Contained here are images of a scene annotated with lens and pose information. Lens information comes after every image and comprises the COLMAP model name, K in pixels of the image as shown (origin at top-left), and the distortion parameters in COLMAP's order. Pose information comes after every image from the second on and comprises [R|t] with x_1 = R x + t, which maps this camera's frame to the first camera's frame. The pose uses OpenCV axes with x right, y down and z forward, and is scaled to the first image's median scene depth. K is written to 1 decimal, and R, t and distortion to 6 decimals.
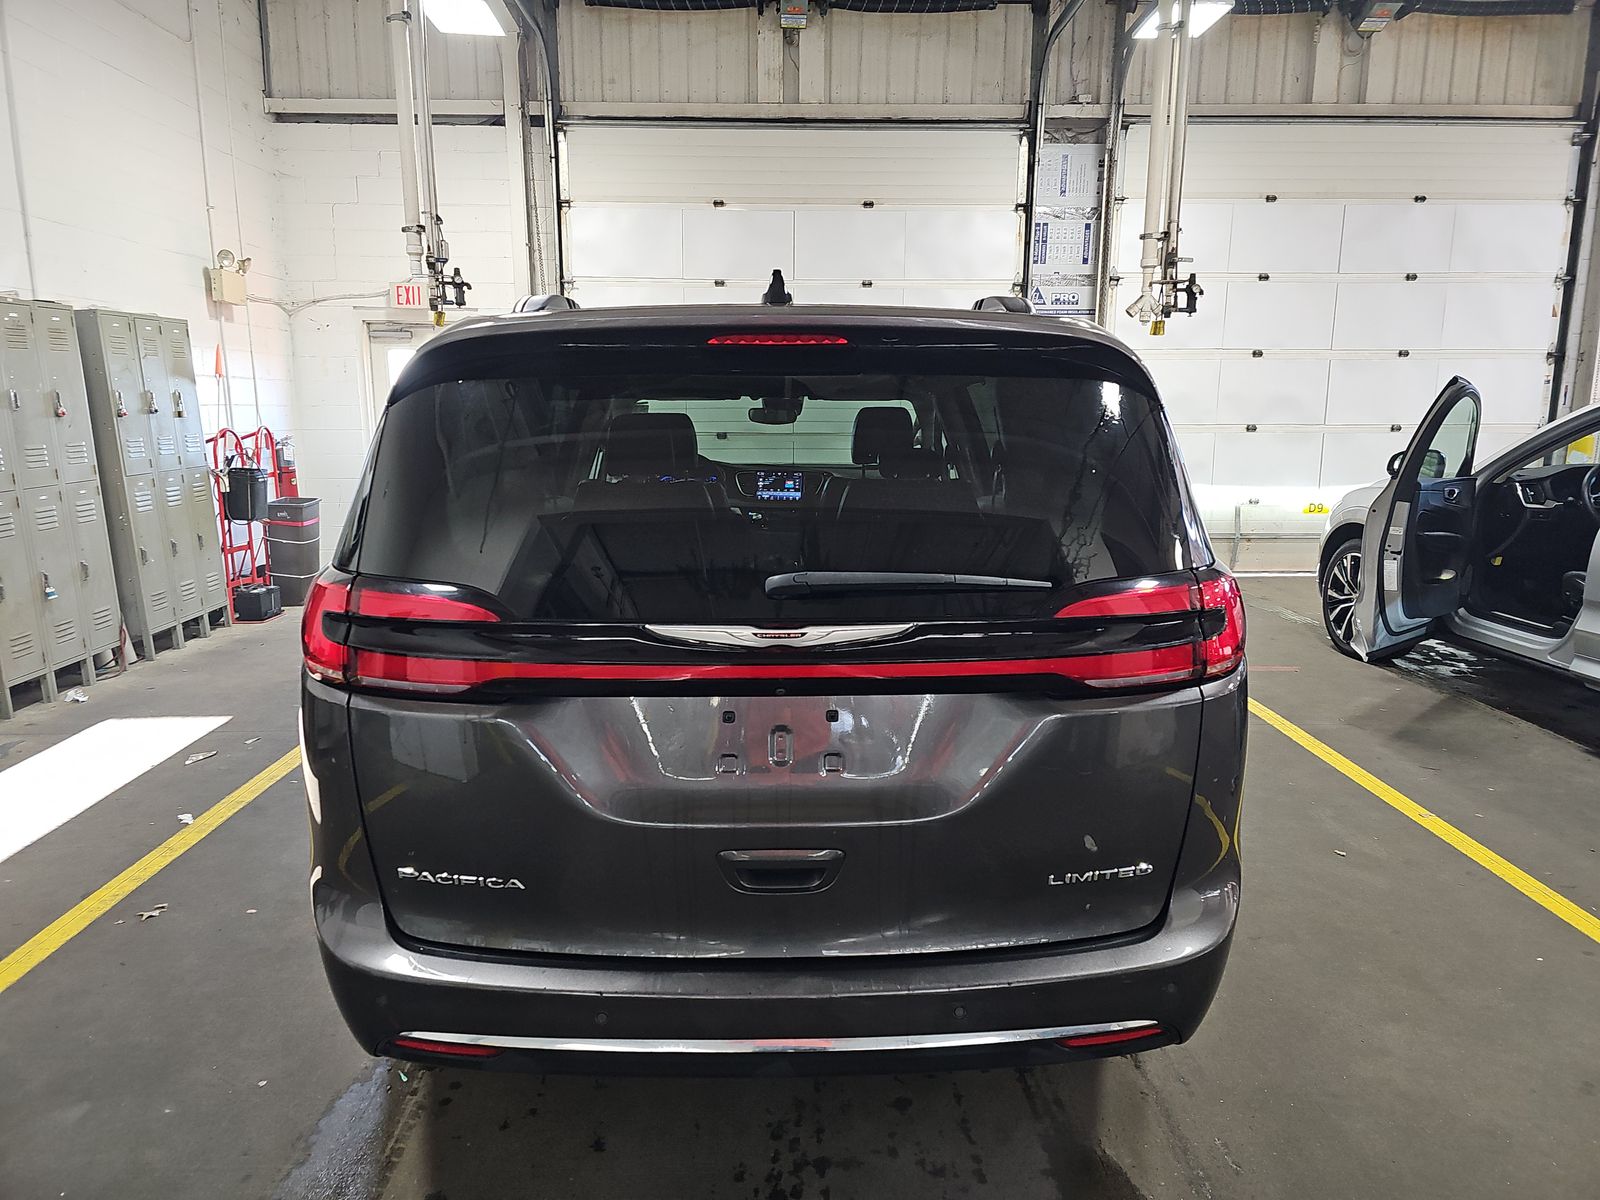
lens RADIAL K [[1046.1, 0, 794.4], [0, 1046.1, 596.8], [0, 0, 1]] dist [0.048400, -0.047054]
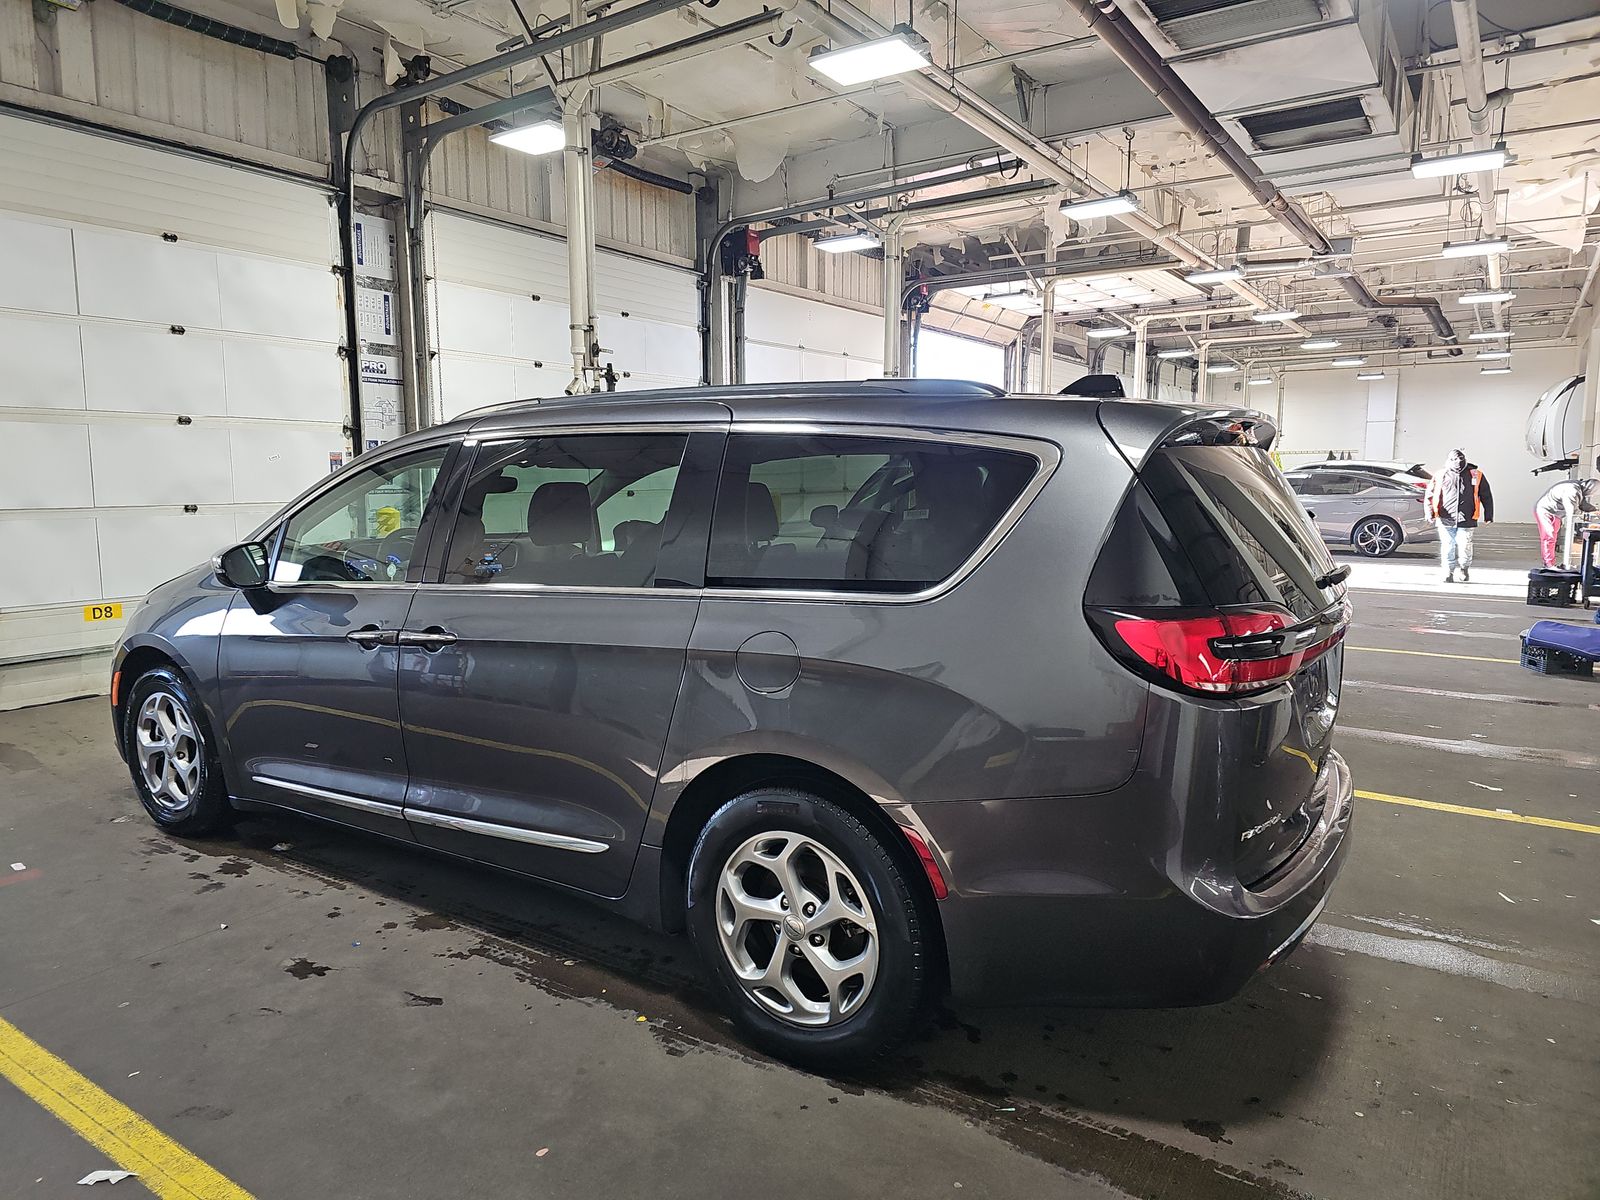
lens RADIAL K [[1046.1, 0, 794.4], [0, 1046.1, 596.8], [0, 0, 1]] dist [0.048400, -0.047054]
pose [[0.570178, -0.099015, 0.815532, -0.363219], [0.150158, 0.988548, 0.015039, -0.027399], [-0.807682, 0.113884, 0.578516, 0.141779]]
